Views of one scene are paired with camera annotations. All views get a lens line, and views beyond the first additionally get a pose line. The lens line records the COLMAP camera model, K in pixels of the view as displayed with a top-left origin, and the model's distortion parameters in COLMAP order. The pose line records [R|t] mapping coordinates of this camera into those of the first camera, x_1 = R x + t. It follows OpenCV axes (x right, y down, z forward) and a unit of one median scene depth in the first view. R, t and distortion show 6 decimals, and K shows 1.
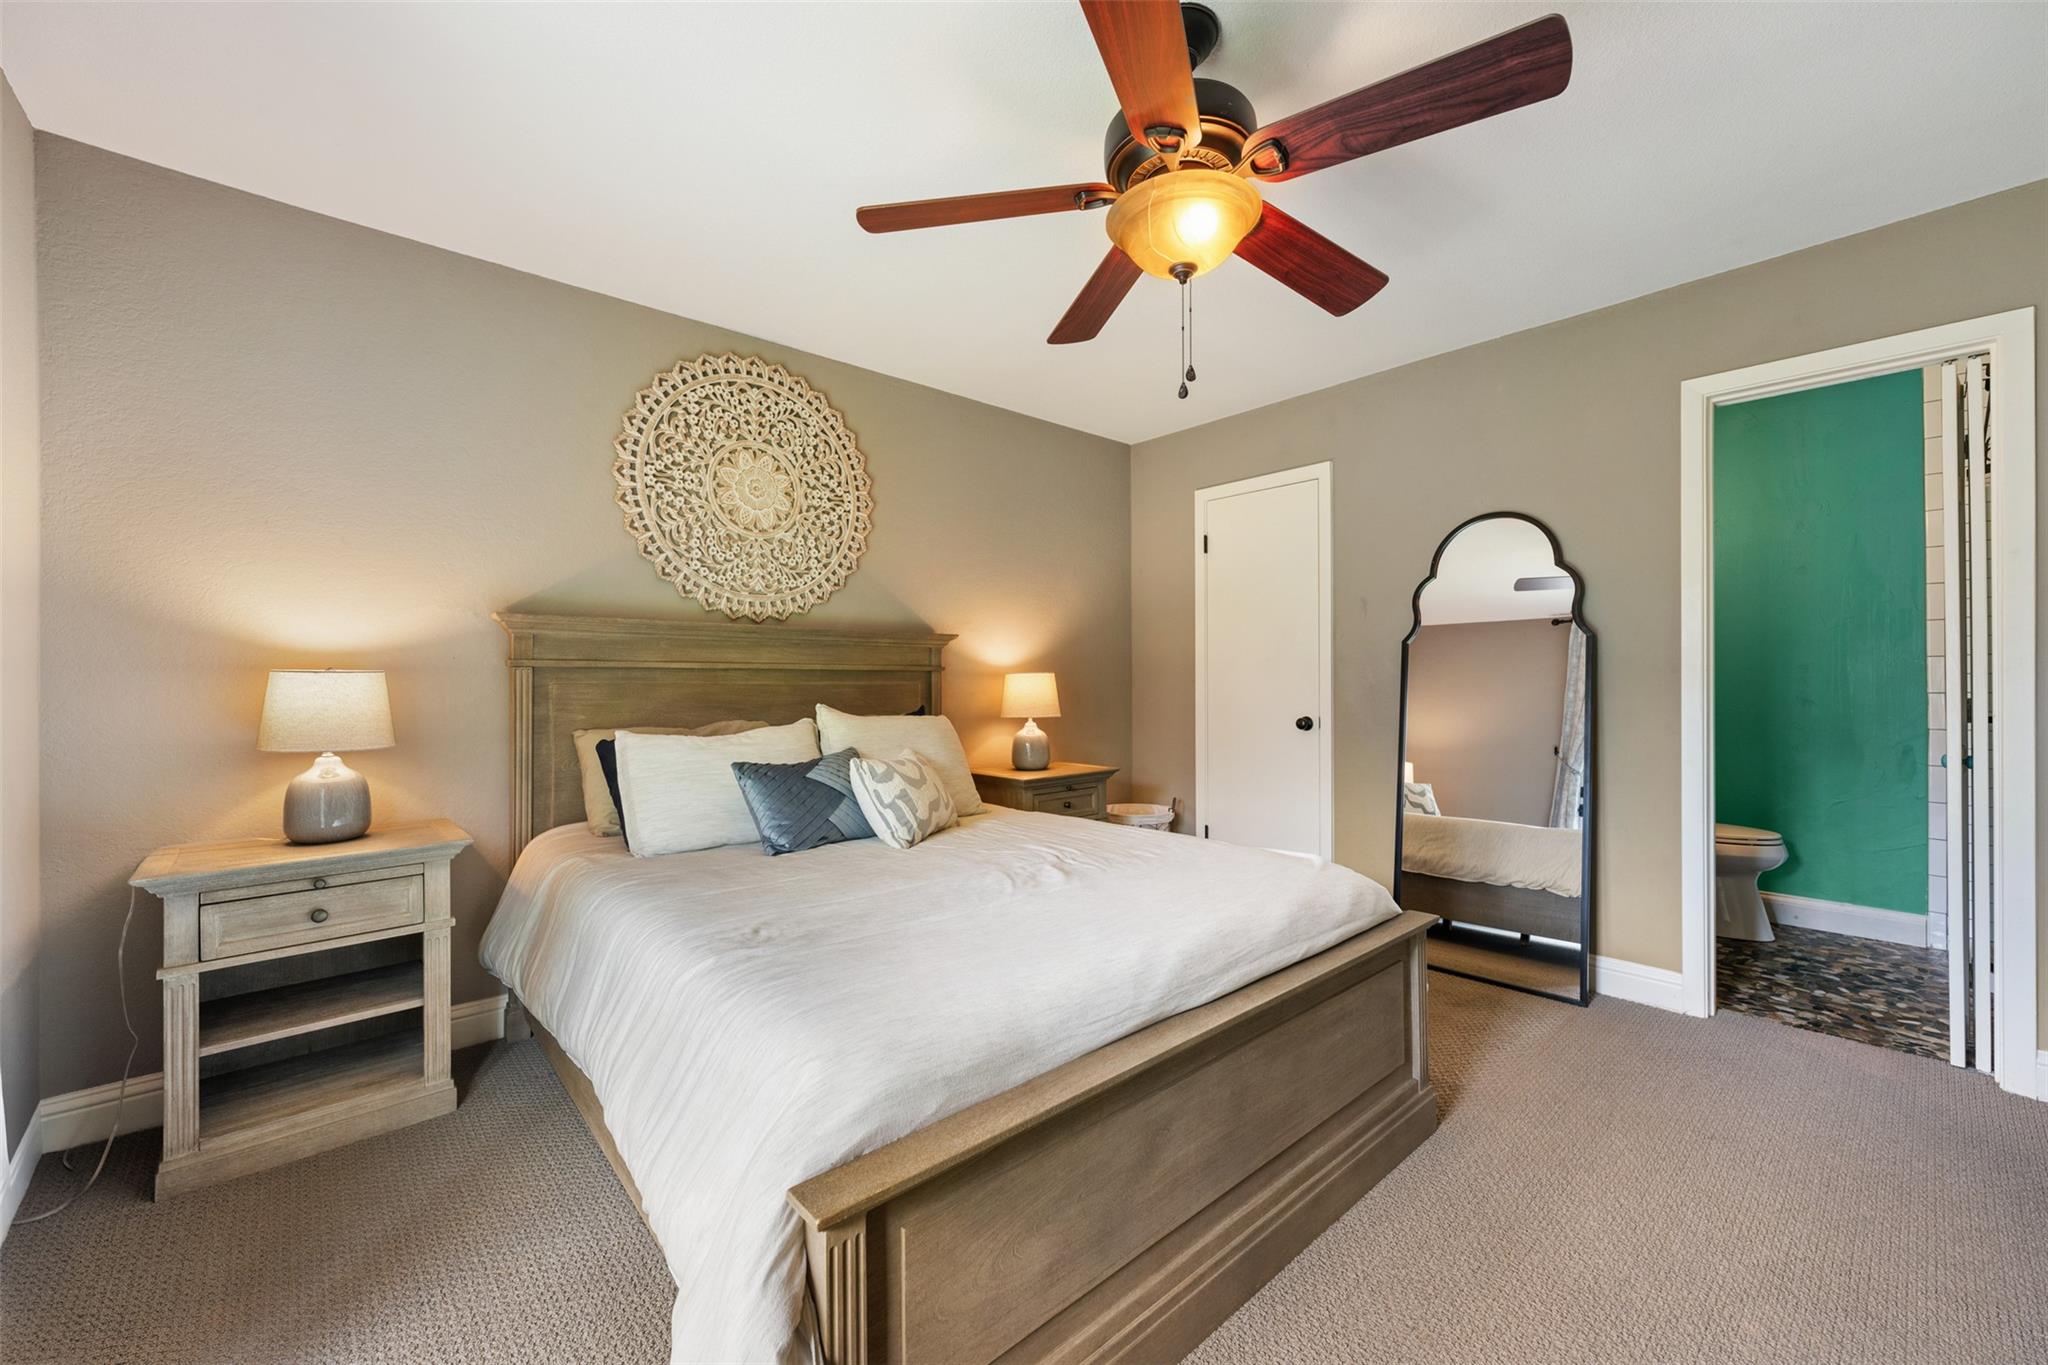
lens RADIAL K [[811.1, 0, 1022.4], [0, 811.1, 679.5], [0, 0, 1]] dist [-0.000378, 0.000535]
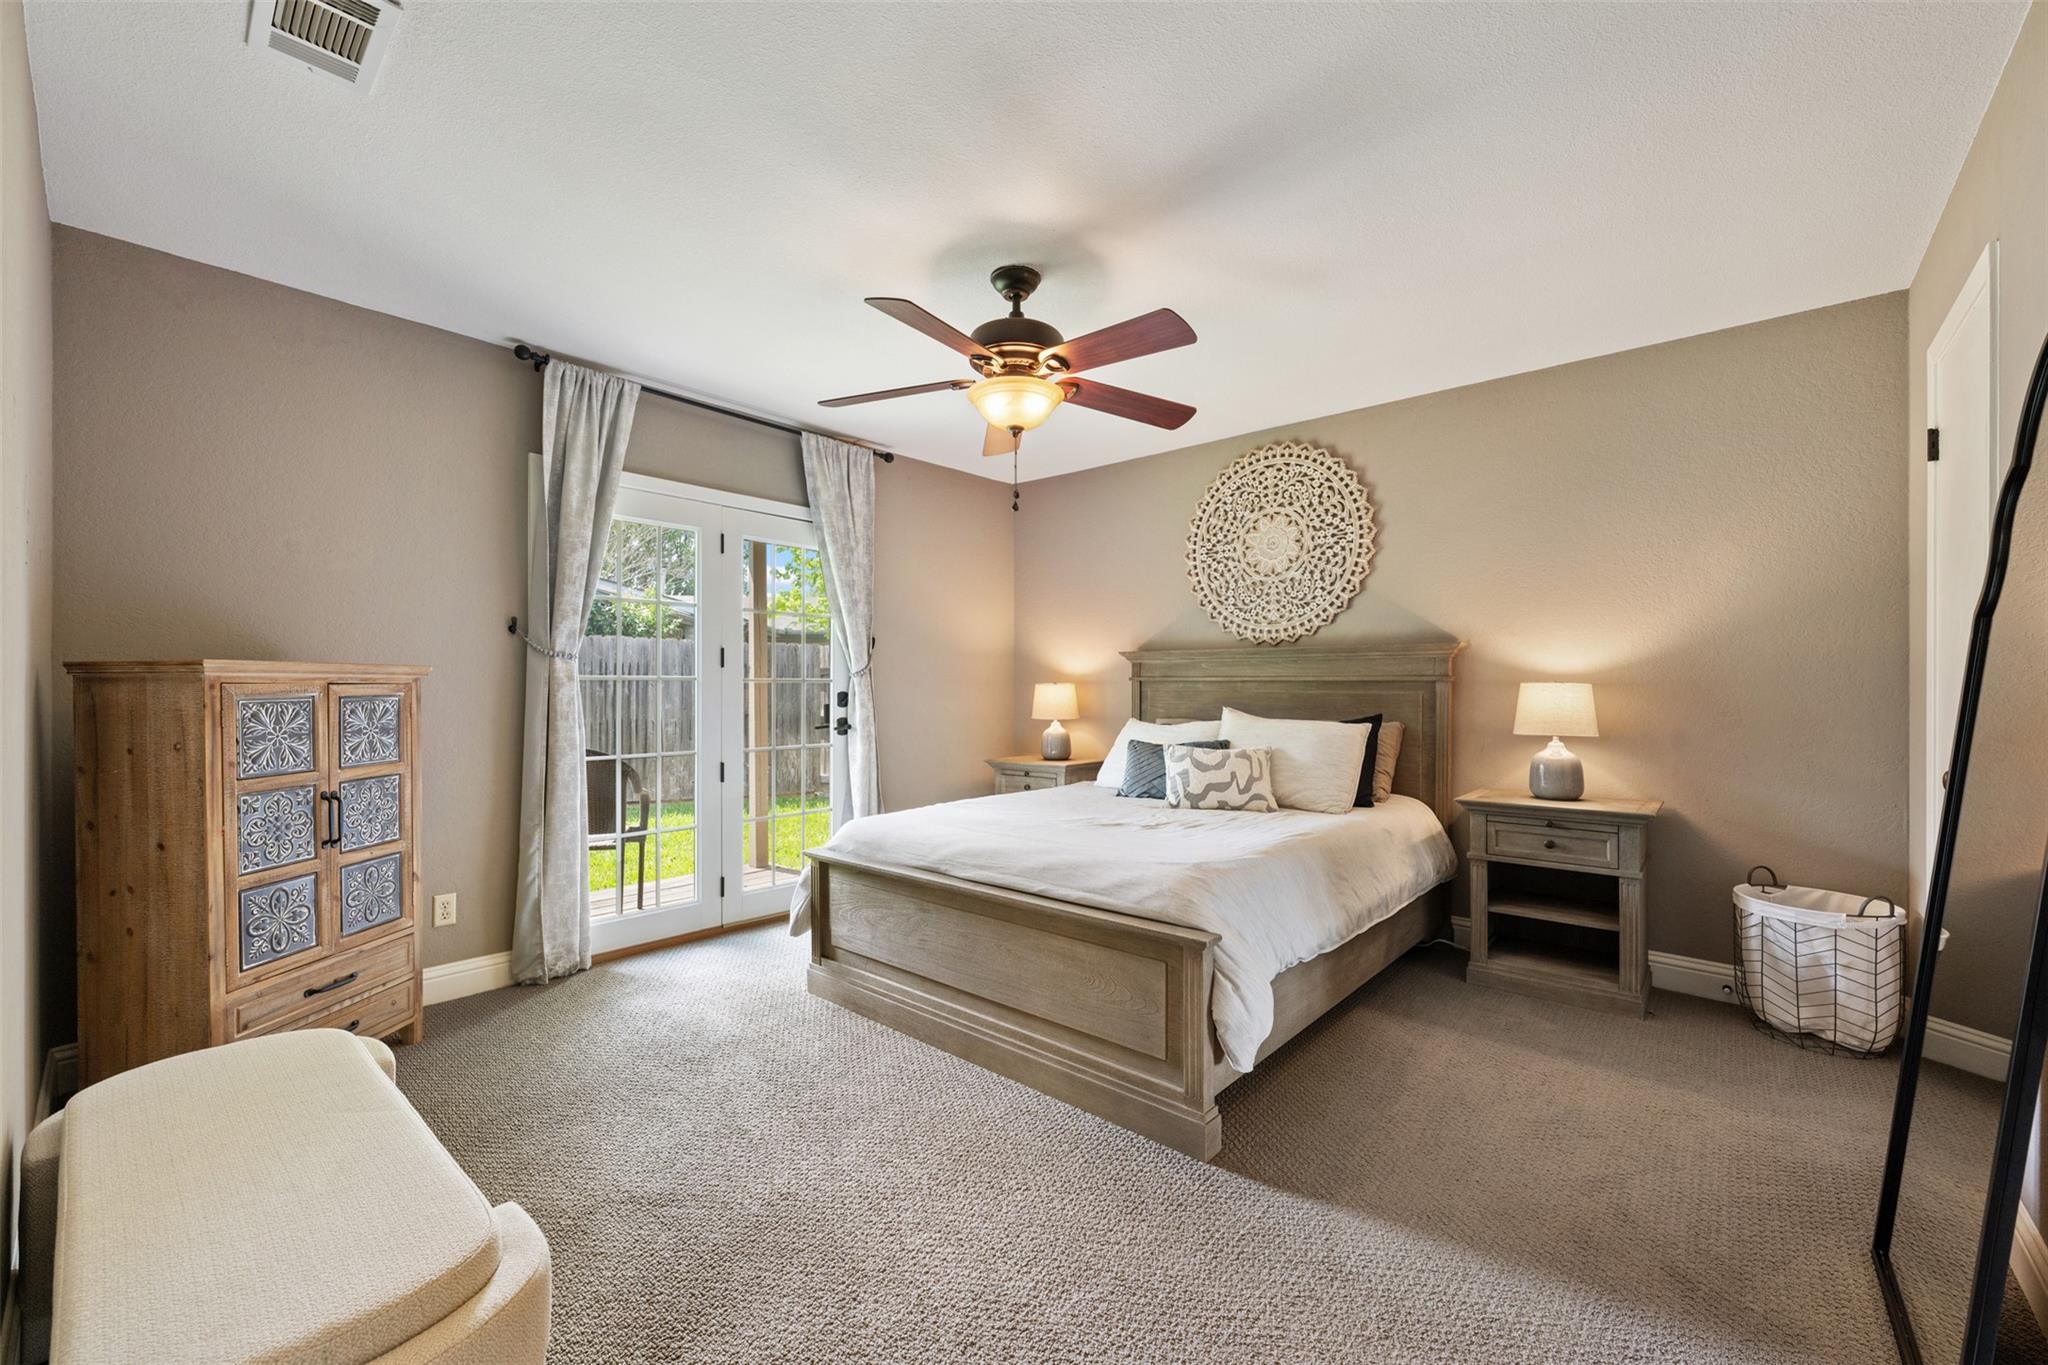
lens RADIAL K [[811.1, 0, 1022.4], [0, 811.1, 679.5], [0, 0, 1]] dist [-0.000378, 0.000535]
pose [[0.124697, 0.003940, -0.992187, 0.907712], [0.009093, 0.999946, 0.005114, -0.024262], [0.992153, -0.009660, 0.124654, 0.421208]]
